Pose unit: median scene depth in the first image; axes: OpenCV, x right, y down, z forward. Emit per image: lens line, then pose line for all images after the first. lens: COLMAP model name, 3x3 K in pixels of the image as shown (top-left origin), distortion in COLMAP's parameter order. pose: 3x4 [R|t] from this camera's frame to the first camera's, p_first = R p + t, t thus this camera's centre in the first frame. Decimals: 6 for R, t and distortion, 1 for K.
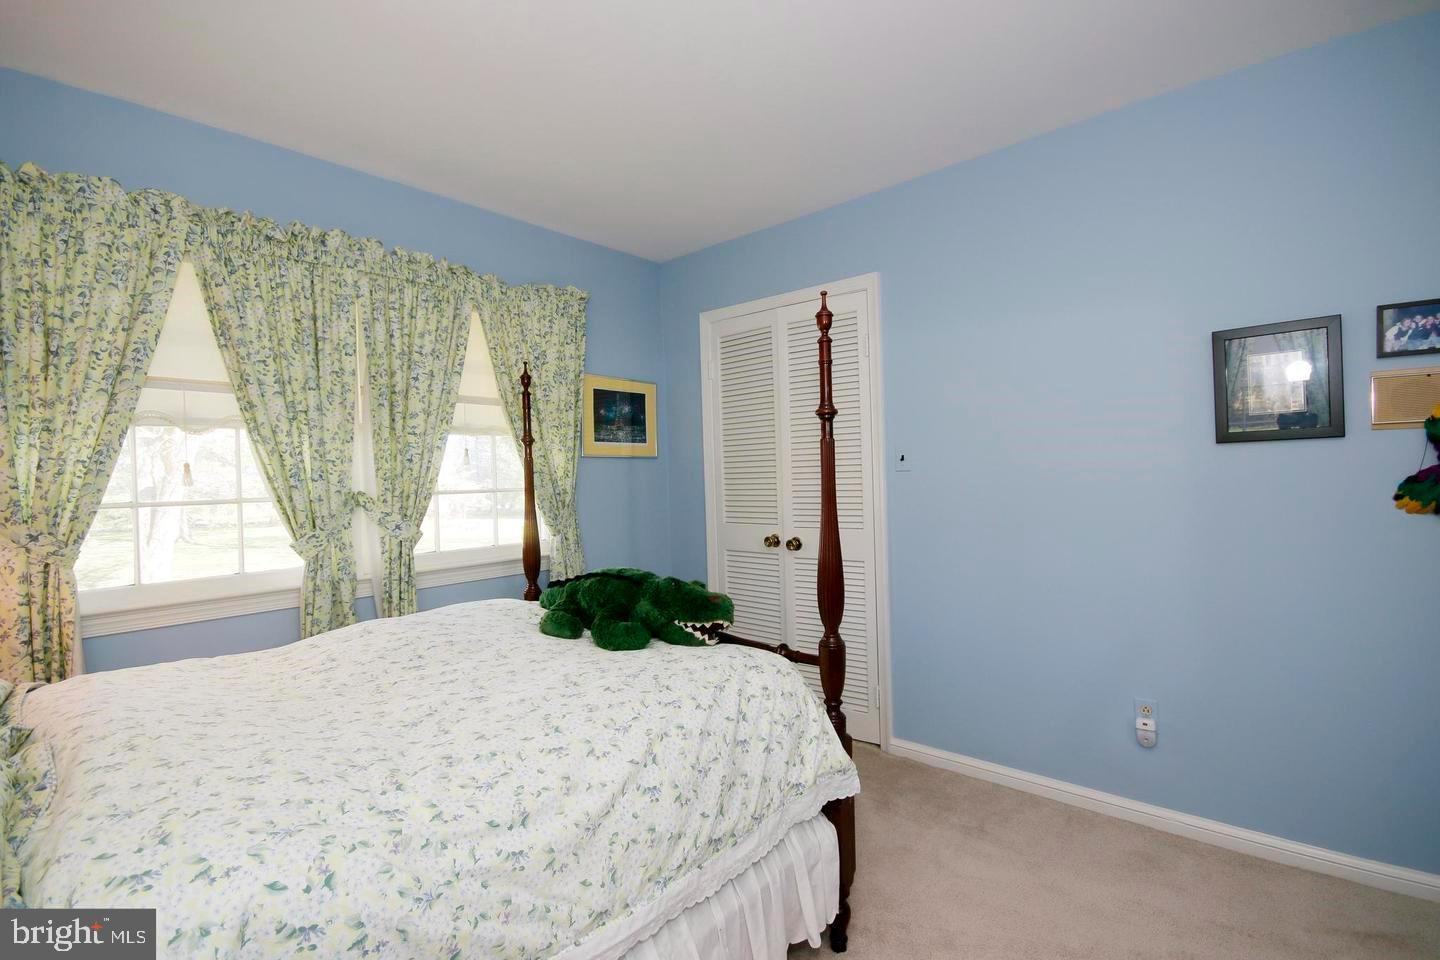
lens RADIAL K [[660.5, 0, 711.7], [0, 660.5, 483.4], [0, 0, 1]] dist [-0.002923, -0.000746]
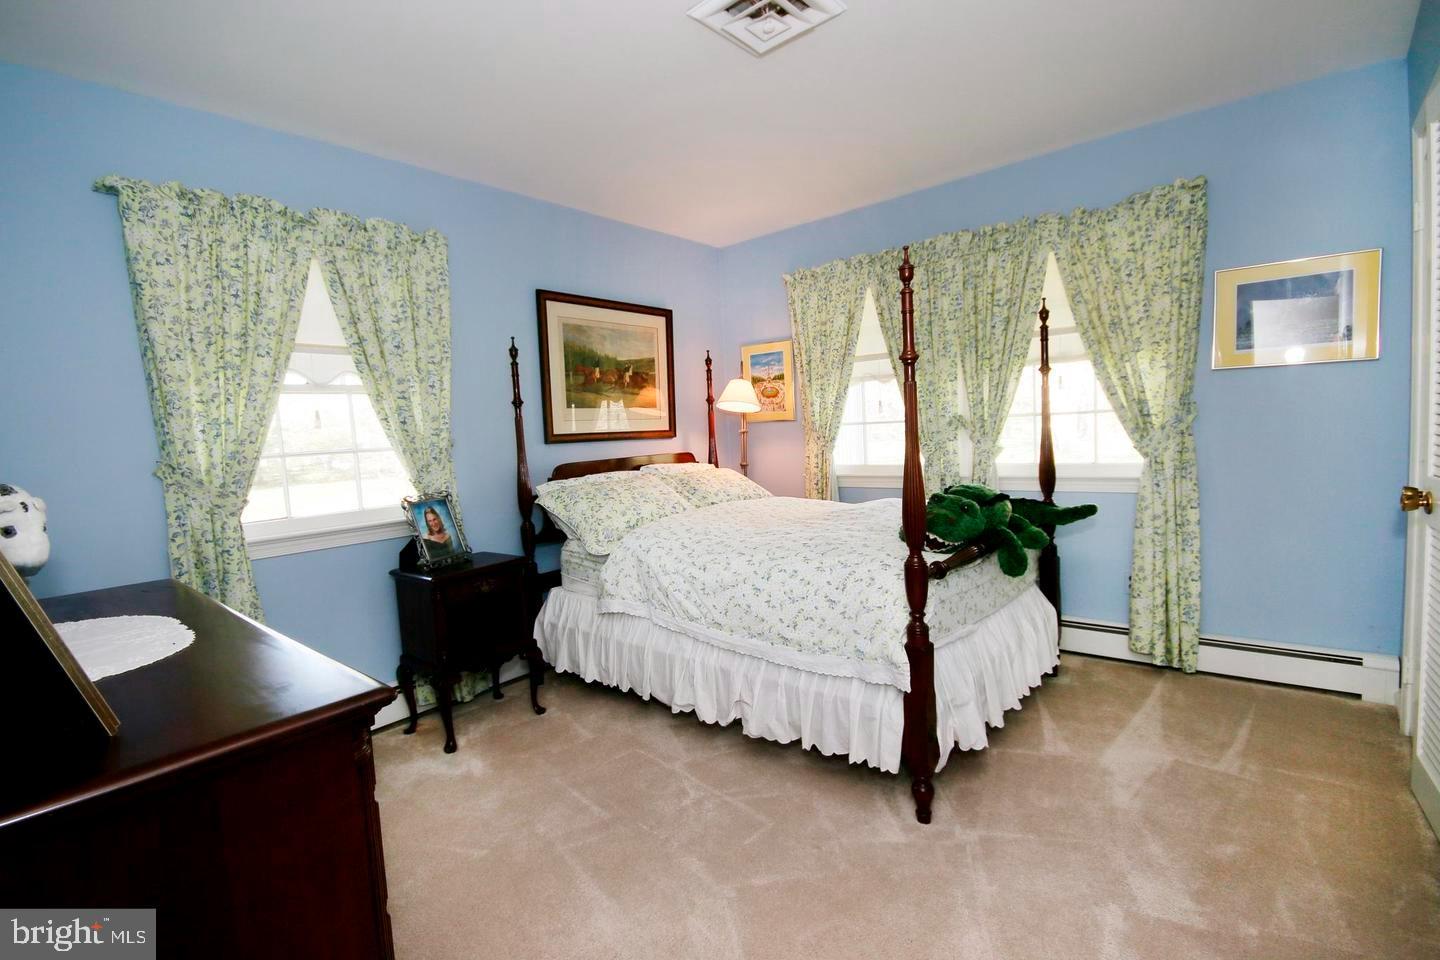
lens RADIAL K [[660.5, 0, 711.7], [0, 660.5, 483.4], [0, 0, 1]] dist [-0.002923, -0.000746]
pose [[0.006917, 0.114770, -0.993368, 1.107844], [0.043240, 0.992428, 0.114962, -0.035414], [0.999041, -0.043749, 0.001902, 0.563021]]
